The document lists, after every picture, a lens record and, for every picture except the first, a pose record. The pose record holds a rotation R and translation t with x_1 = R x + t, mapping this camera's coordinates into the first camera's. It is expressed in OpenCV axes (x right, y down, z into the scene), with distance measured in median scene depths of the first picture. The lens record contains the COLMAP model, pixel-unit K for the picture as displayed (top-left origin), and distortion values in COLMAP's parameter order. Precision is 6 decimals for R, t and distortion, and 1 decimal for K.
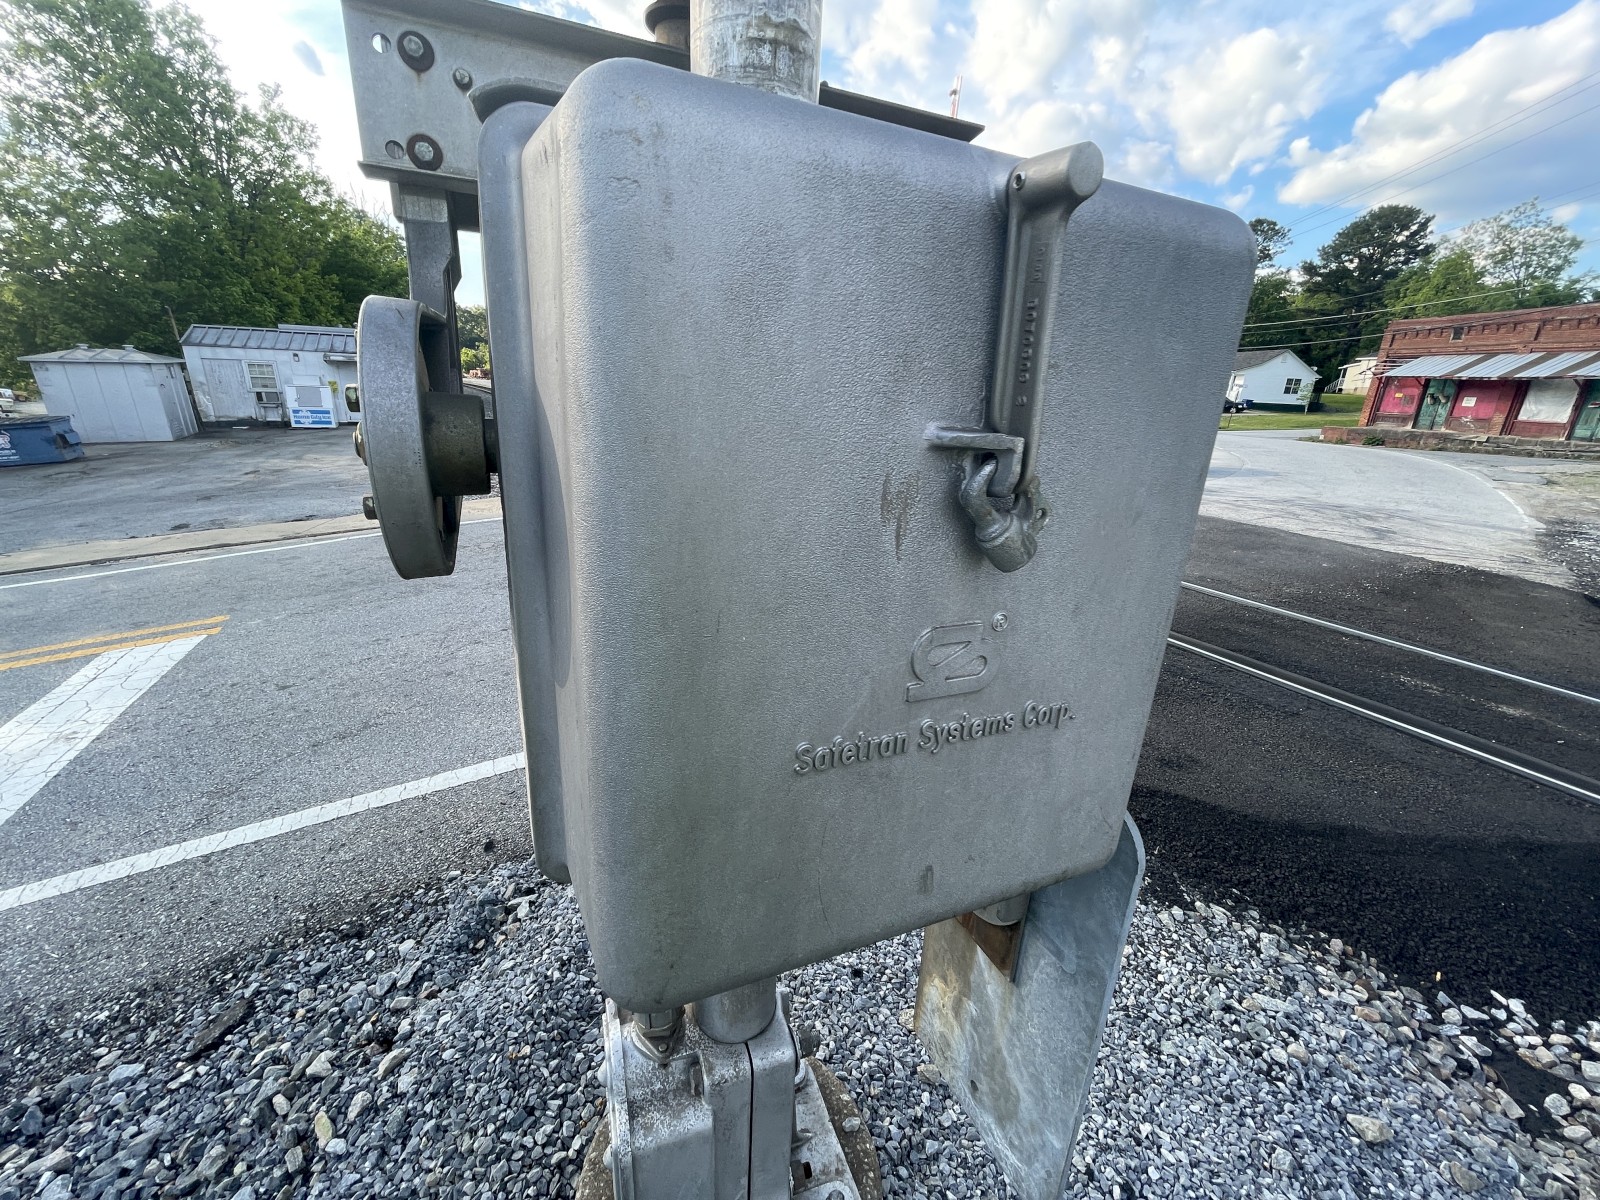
lens RADIAL K [[645.8, 0, 805.3], [0, 645.8, 599.5], [0, 0, 1]] dist [-0.004356, 0.000687]
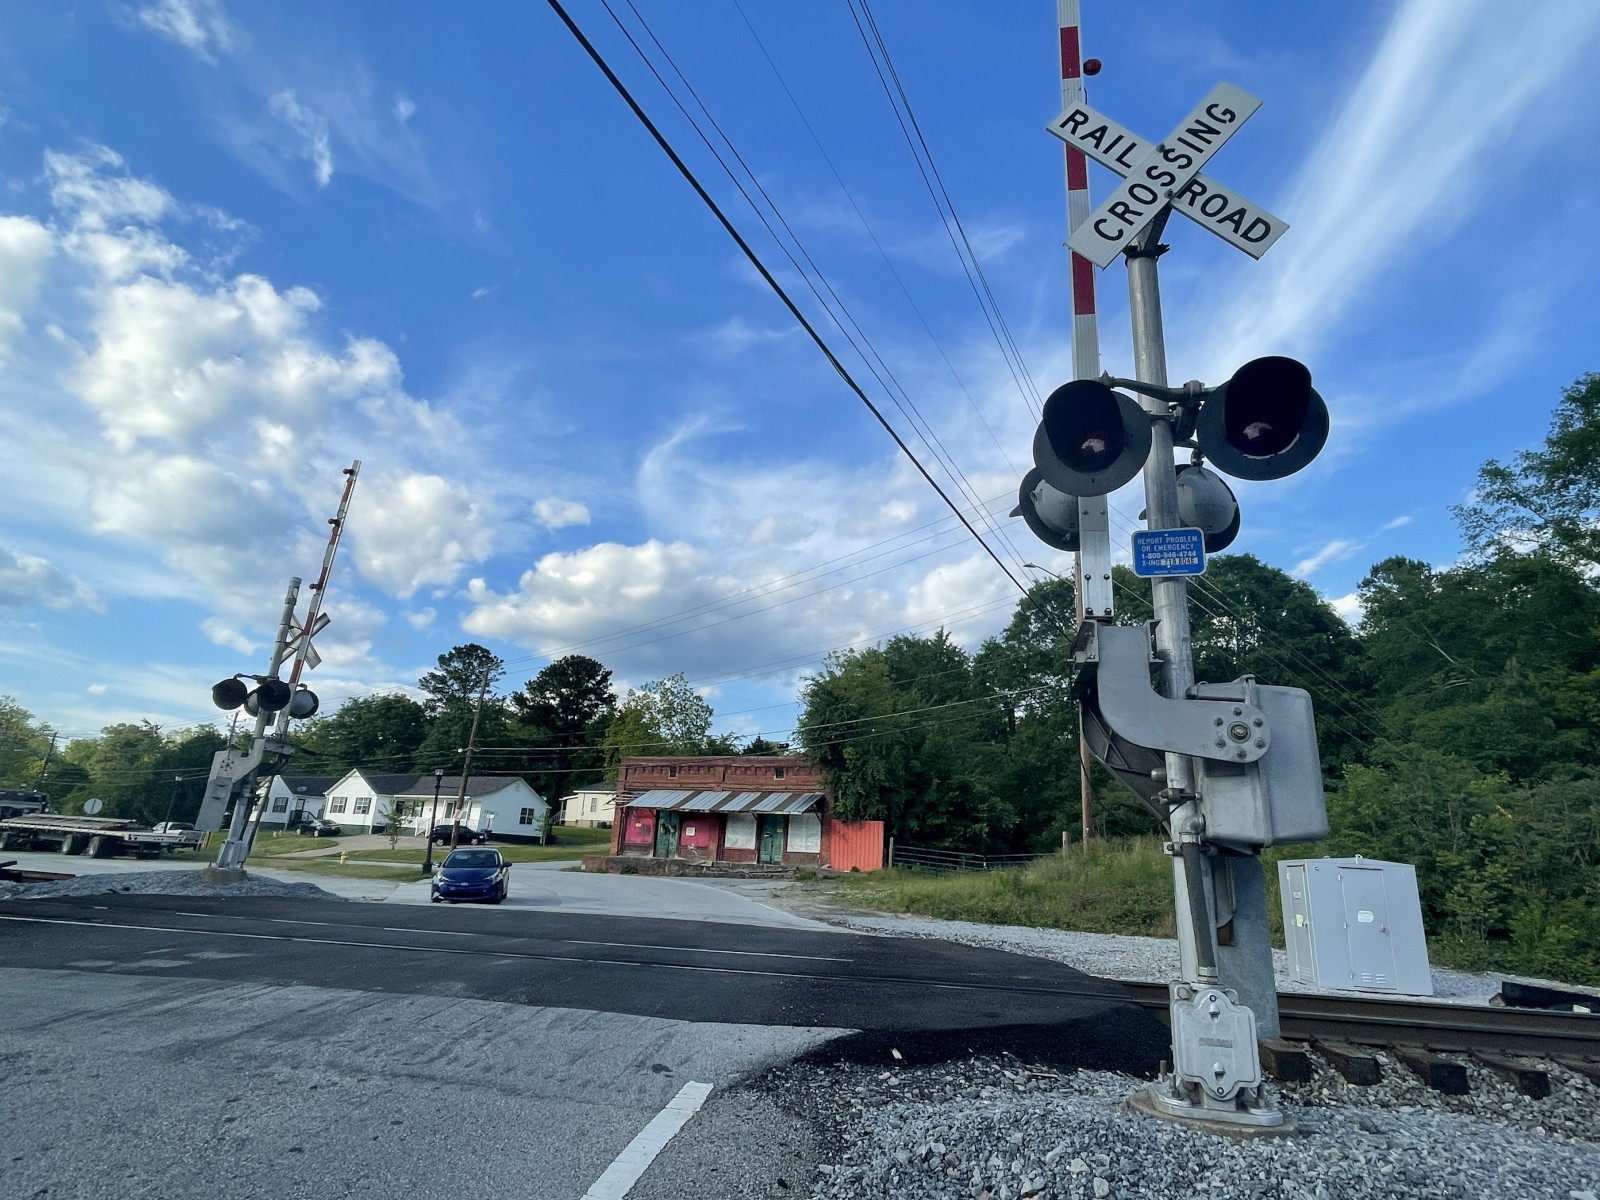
lens RADIAL K [[865.6, 0, 808.1], [0, 865.6, 591.6], [0, 0, 1]] dist [0.000863, -0.000473]
pose [[0.564408, 0.237828, 0.790495, -0.124203], [0.228889, 0.874966, -0.426667, 0.014084], [-0.793129, 0.421749, 0.439401, 0.003836]]
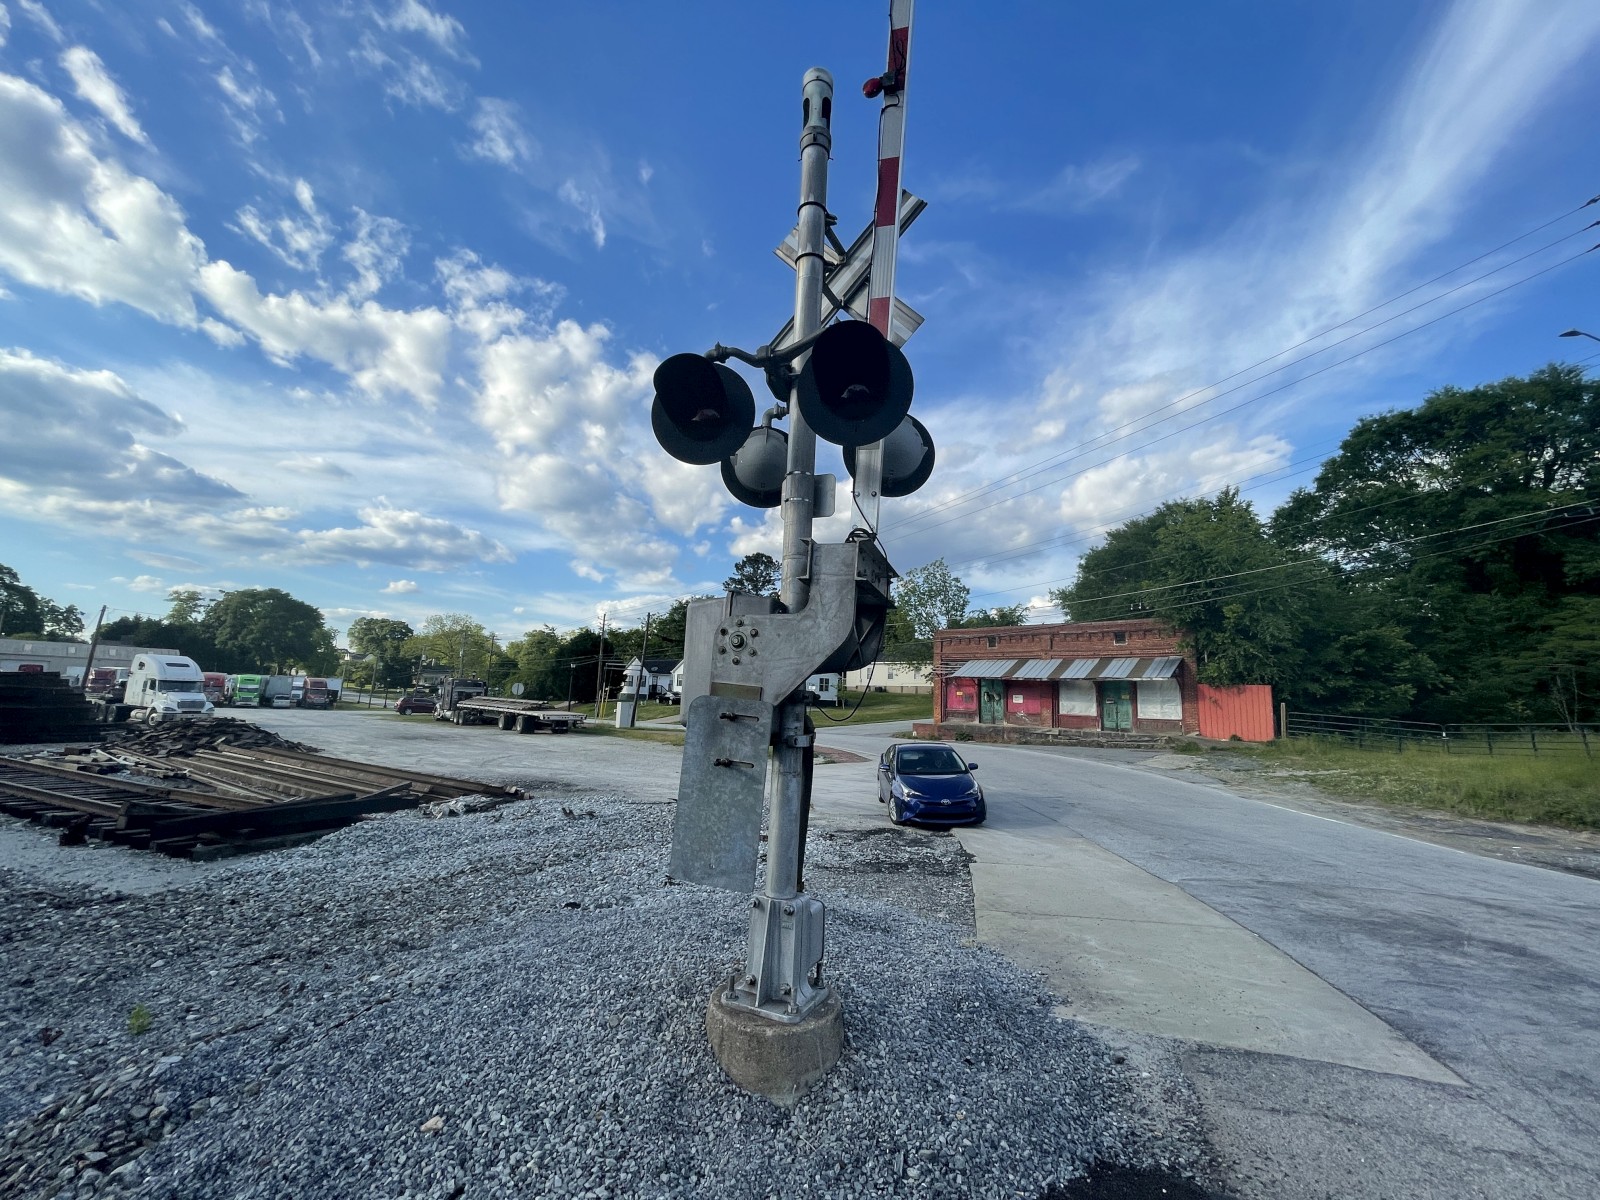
lens RADIAL K [[645.8, 0, 805.3], [0, 645.8, 599.5], [0, 0, 1]] dist [-0.004356, 0.000687]
pose [[0.765801, 0.087581, 0.637086, 0.007790], [0.197694, 0.910646, -0.362823, -0.117056], [-0.611936, 0.403798, 0.680059, 0.351085]]
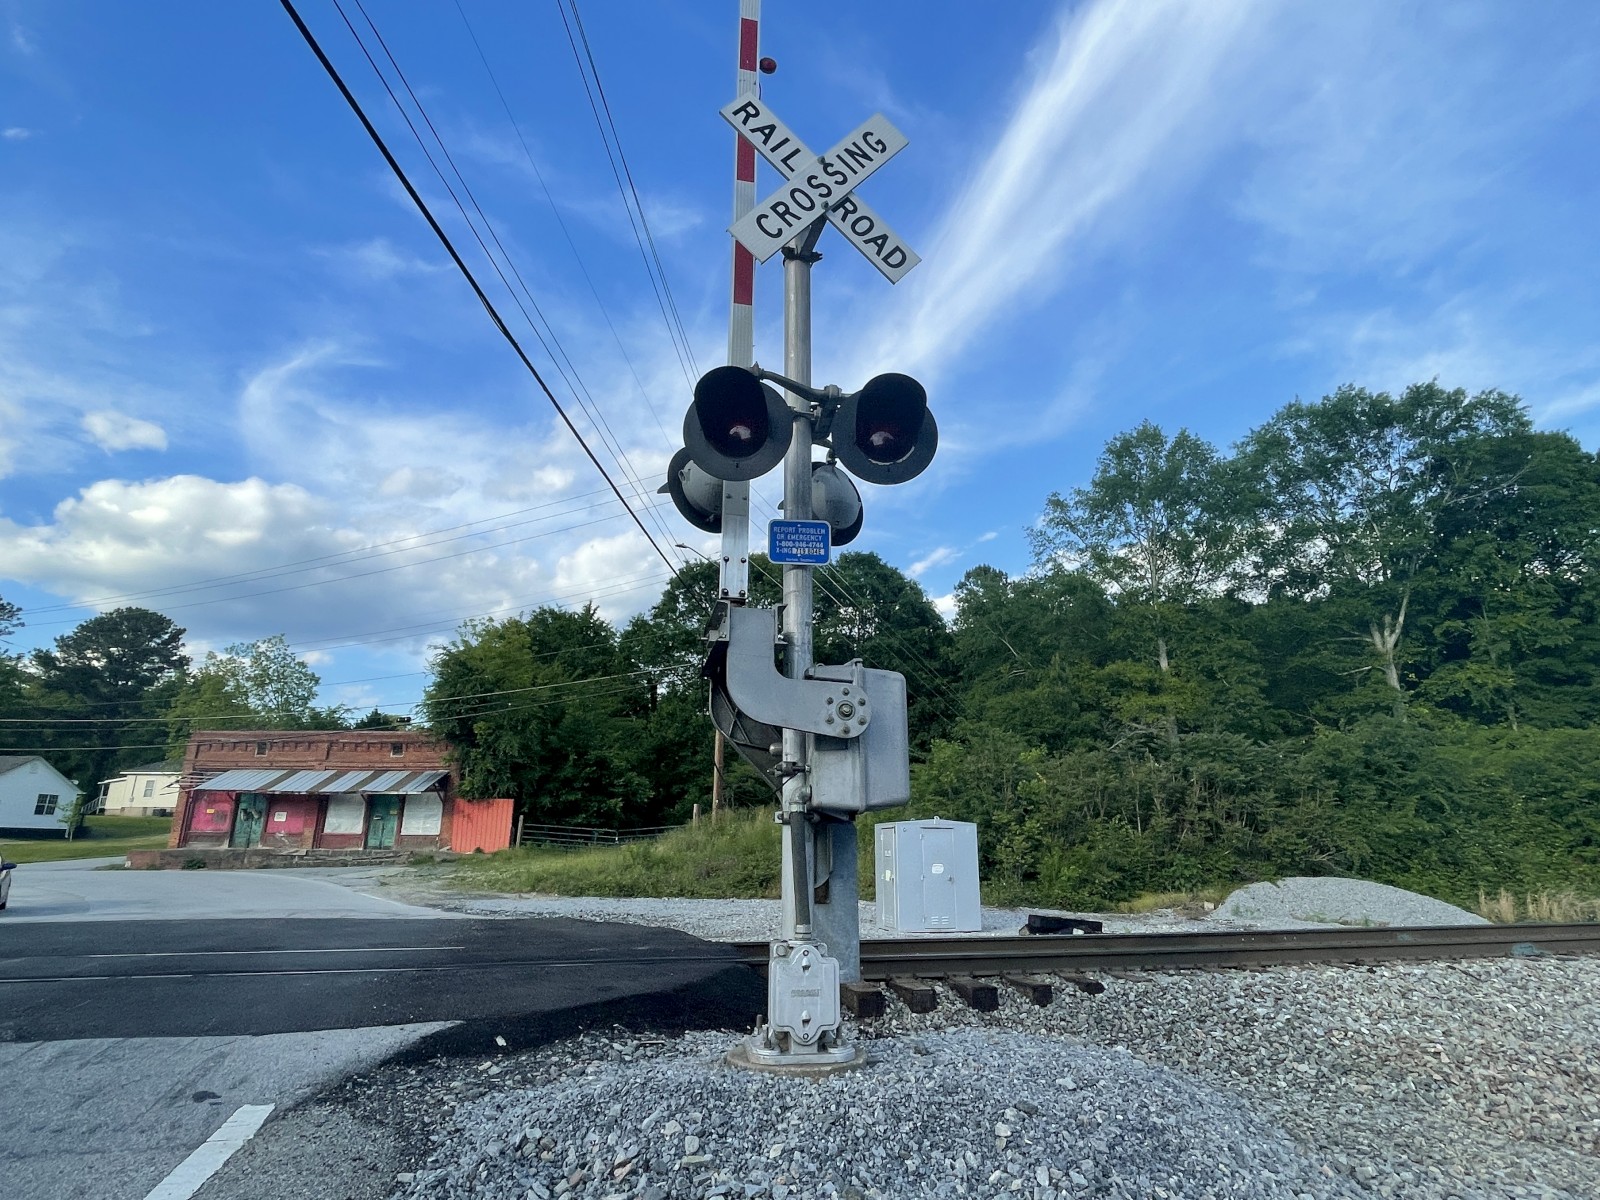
lens RADIAL K [[861.0, 0, 808.5], [0, 861.0, 589.1], [0, 0, 1]] dist [0.002630, -0.001028]
pose [[0.197322, 0.245624, 0.949069, -0.119620], [0.307771, 0.903637, -0.297855, 0.014326], [-0.930774, 0.350869, 0.102711, 0.002129]]
